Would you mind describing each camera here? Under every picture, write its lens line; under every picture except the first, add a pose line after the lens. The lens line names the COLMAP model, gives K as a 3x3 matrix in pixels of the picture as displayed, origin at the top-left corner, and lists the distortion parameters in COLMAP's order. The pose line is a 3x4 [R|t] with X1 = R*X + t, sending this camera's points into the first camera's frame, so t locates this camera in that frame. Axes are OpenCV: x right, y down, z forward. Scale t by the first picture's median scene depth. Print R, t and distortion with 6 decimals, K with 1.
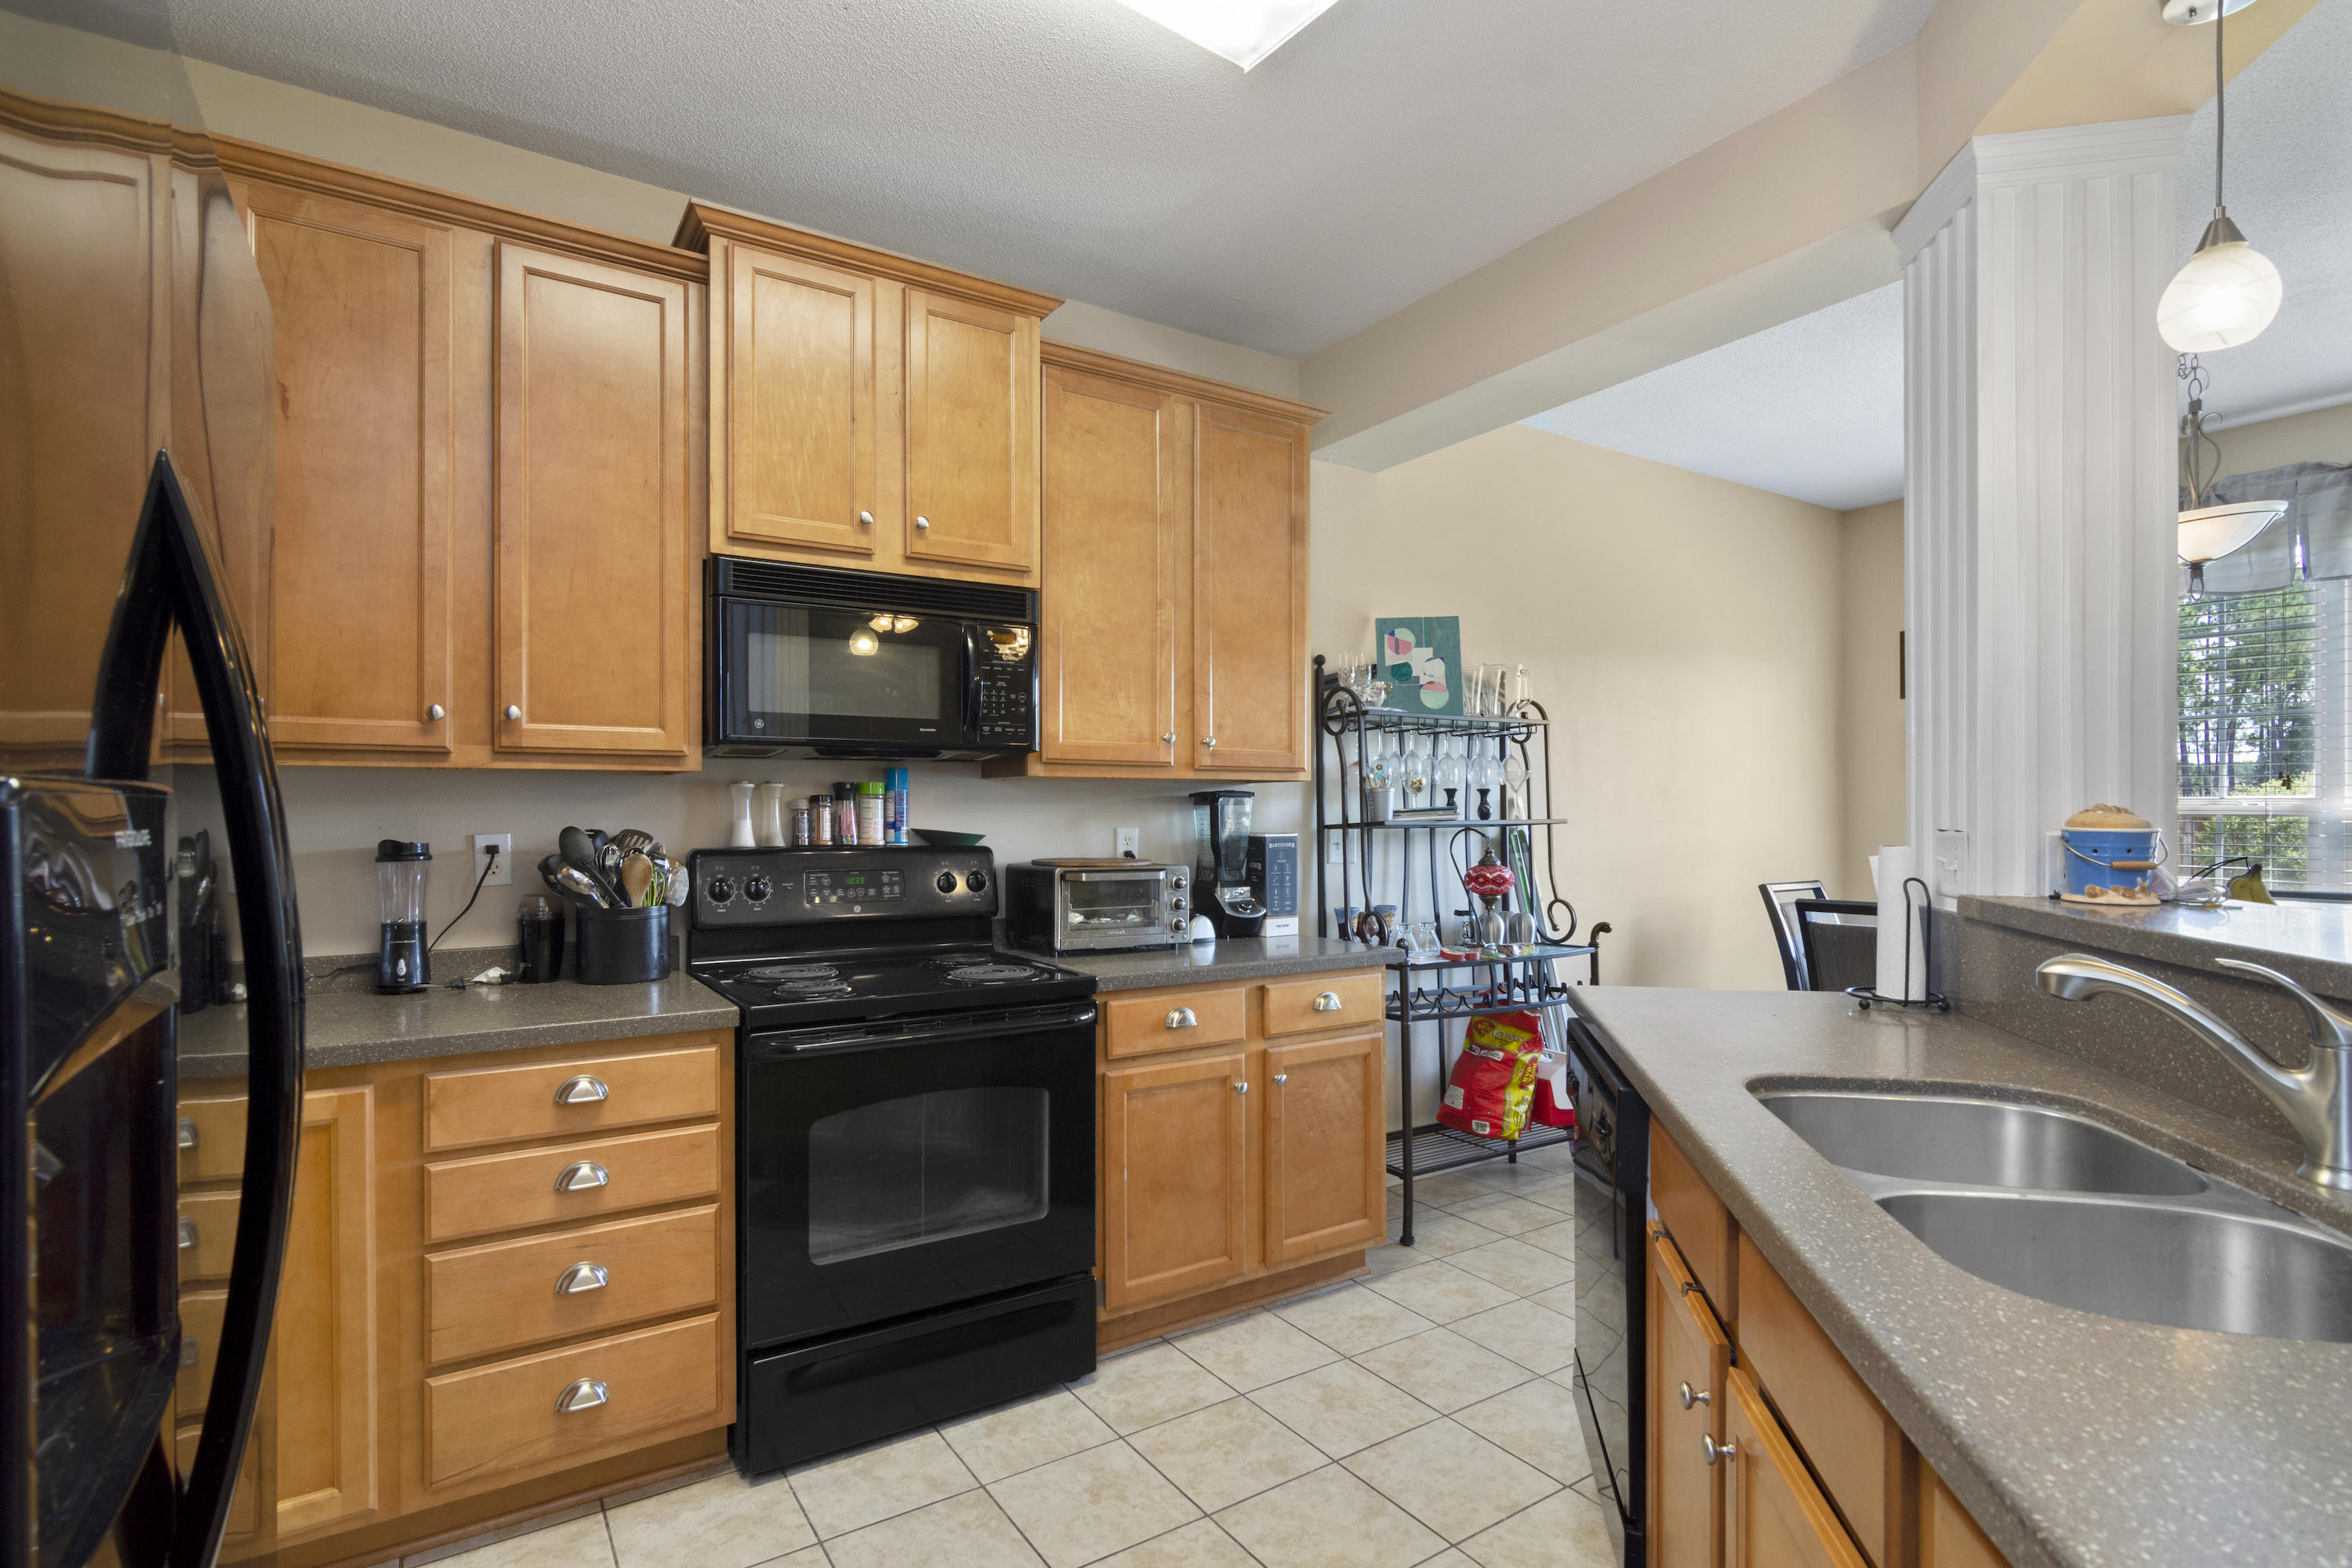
lens RADIAL K [[1128.8, 0, 1169.9], [0, 1128.8, 803.2], [0, 0, 1]] dist [0.001570, 0.000281]
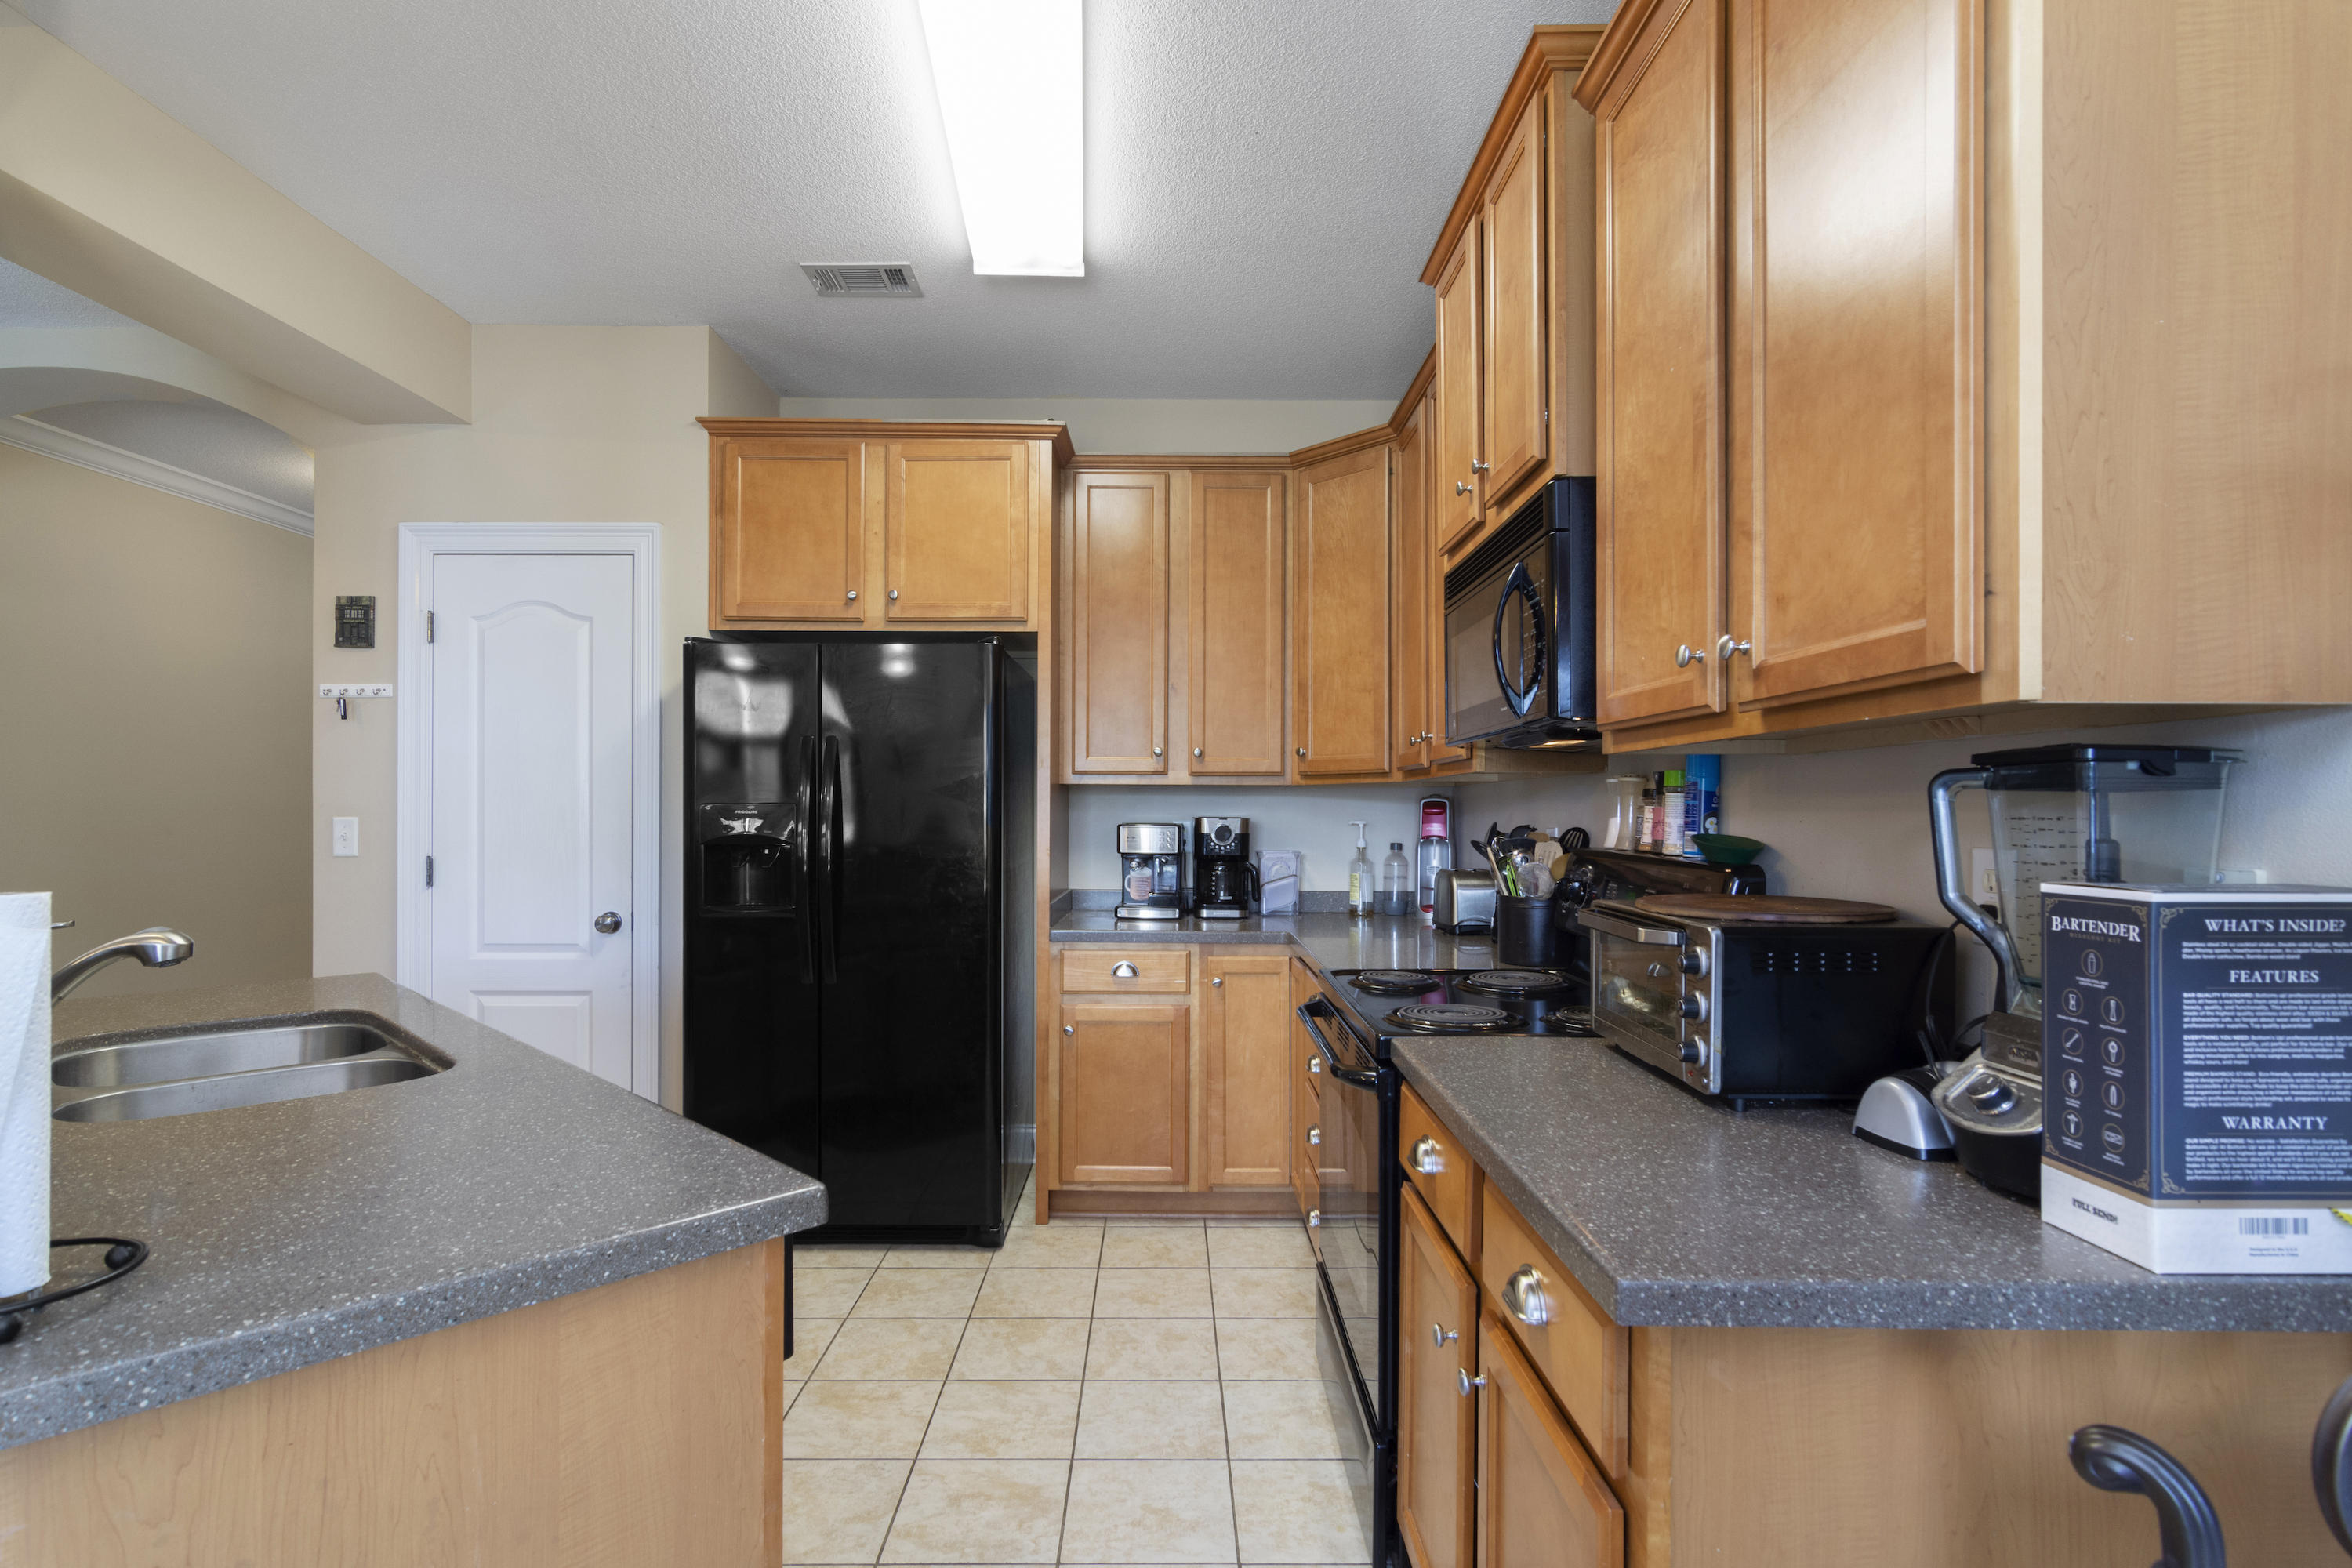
lens RADIAL K [[1128.8, 0, 1169.9], [0, 1128.8, 803.2], [0, 0, 1]] dist [0.001570, 0.000281]
pose [[-0.545836, -0.007341, -0.837860, 0.546457], [0.005813, 0.999904, -0.012548, 0.009864], [0.837872, -0.011719, -0.545742, 1.127101]]
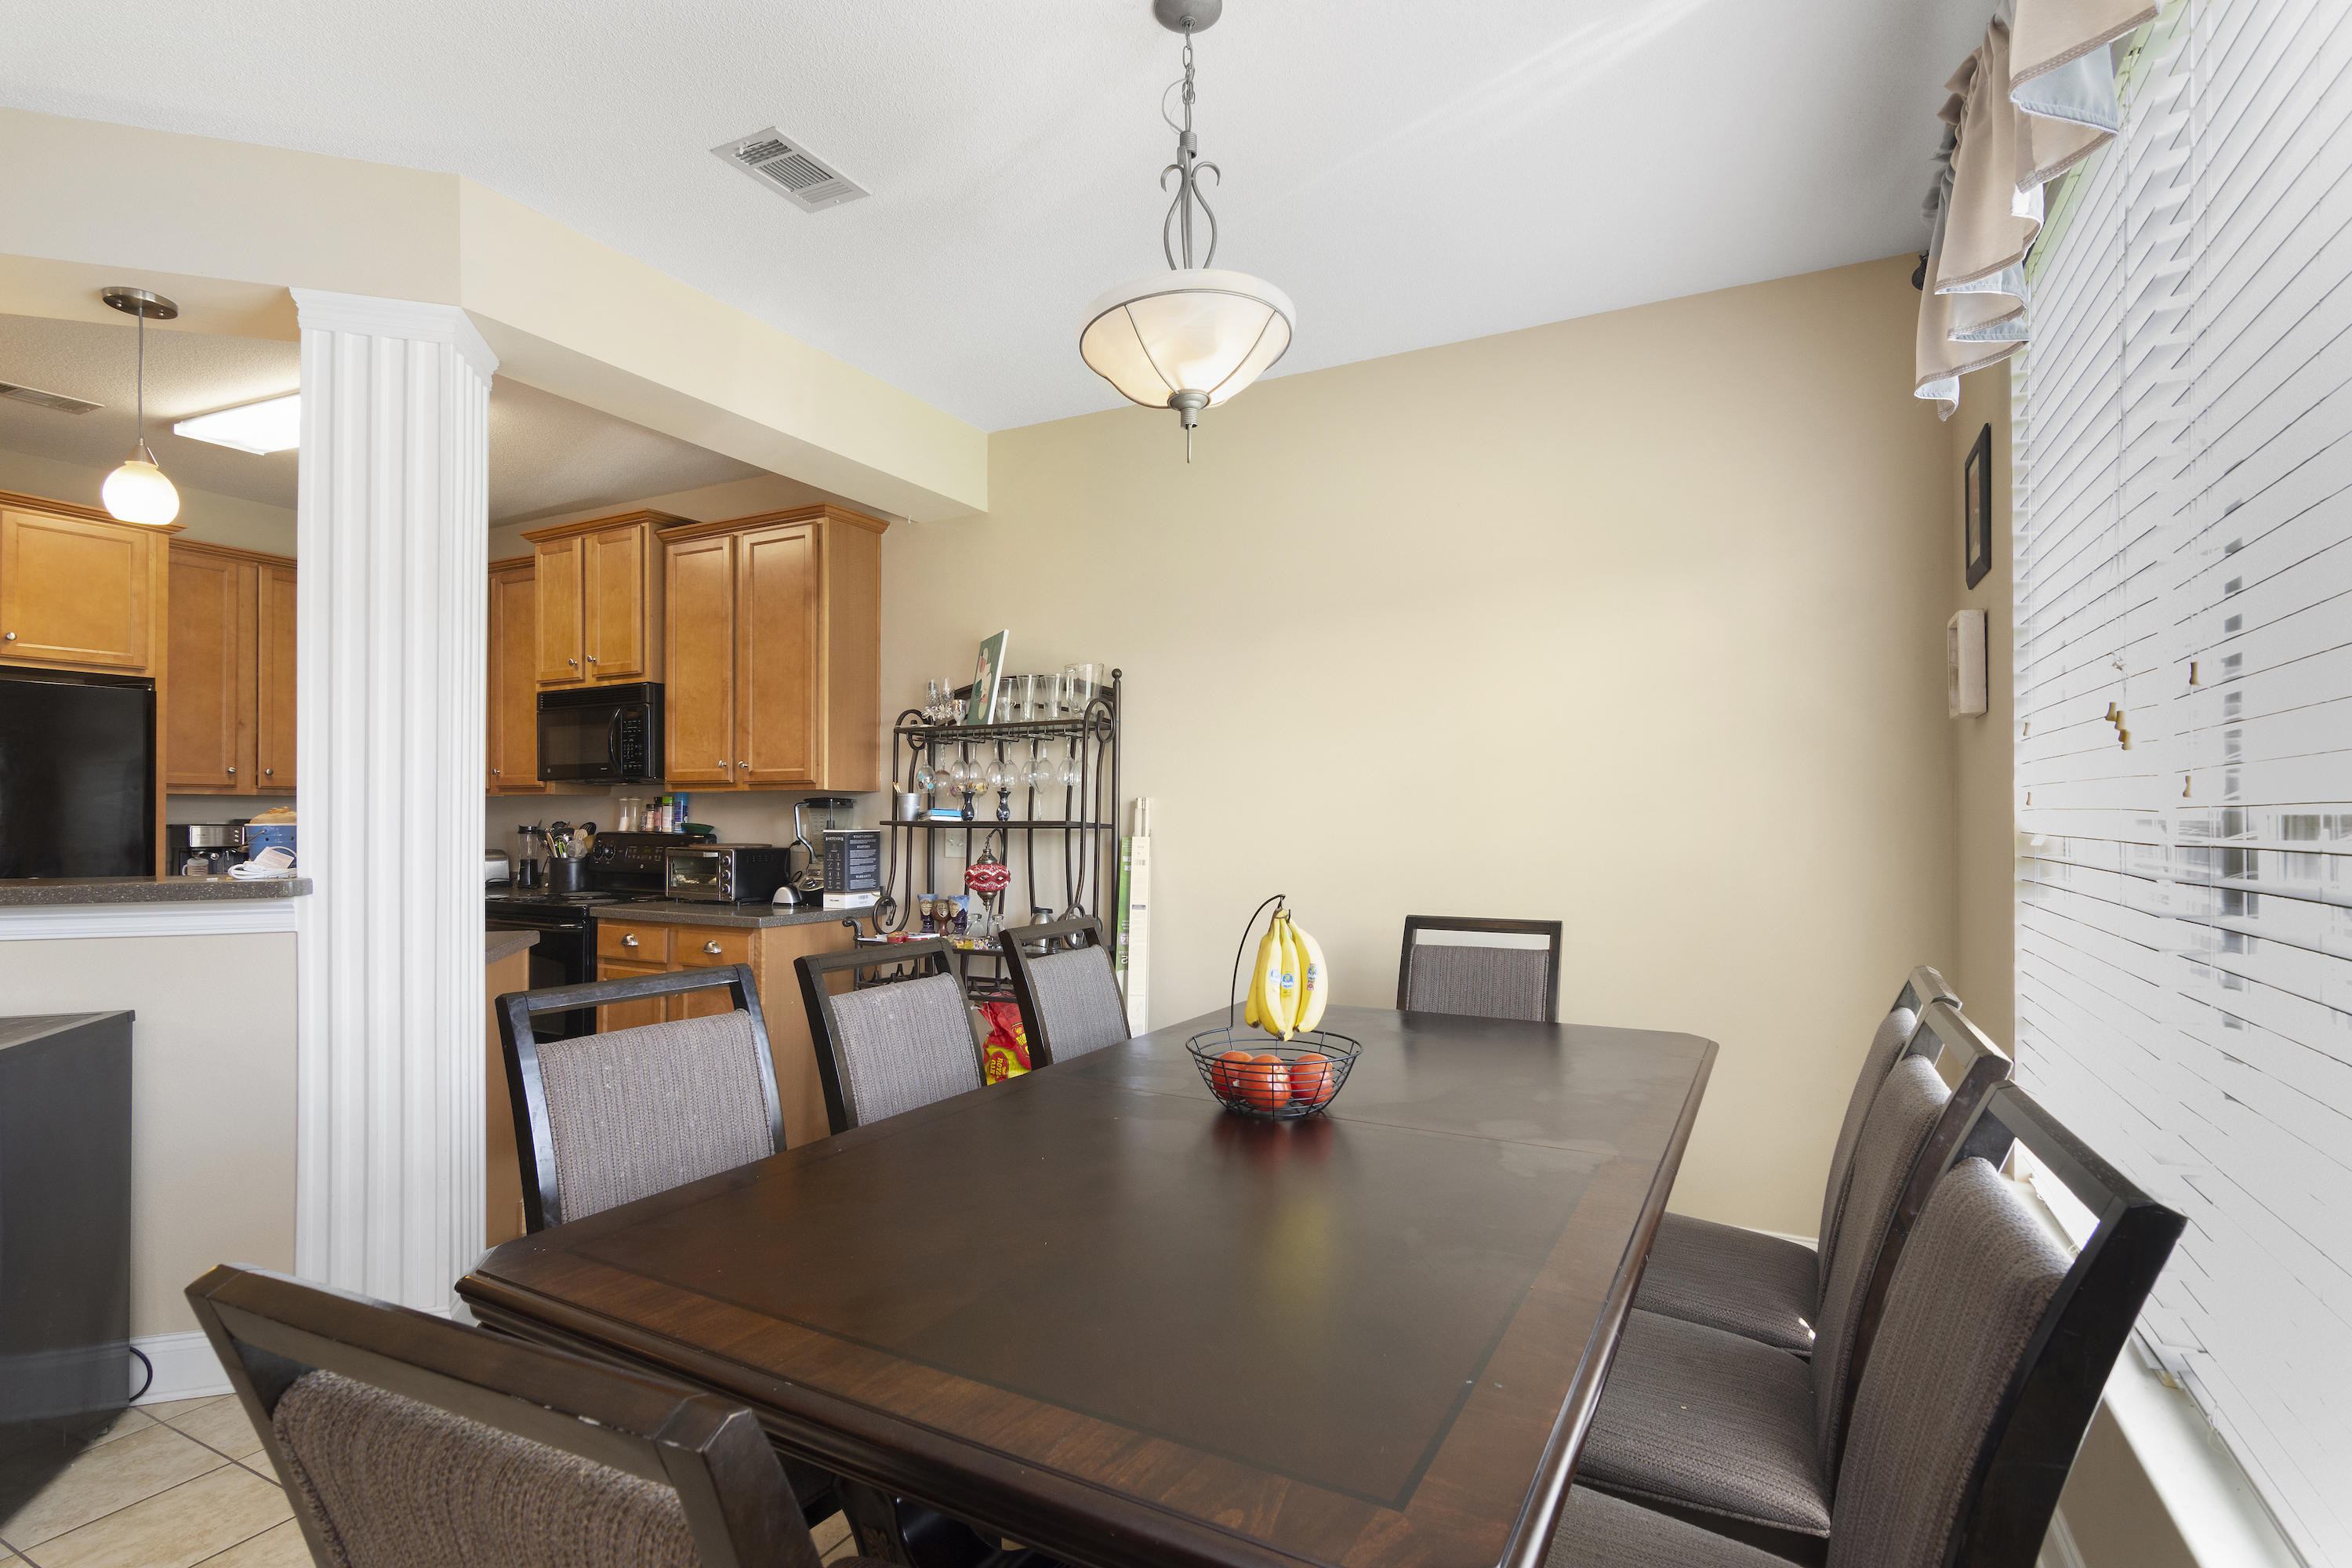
lens RADIAL K [[1128.8, 0, 1169.9], [0, 1128.8, 803.2], [0, 0, 1]] dist [0.001570, 0.000281]
pose [[0.482170, -0.008421, -0.876037, 1.674895], [0.010106, 0.999941, -0.004049, 0.006130], [0.876019, -0.006901, 0.482227, 0.834474]]
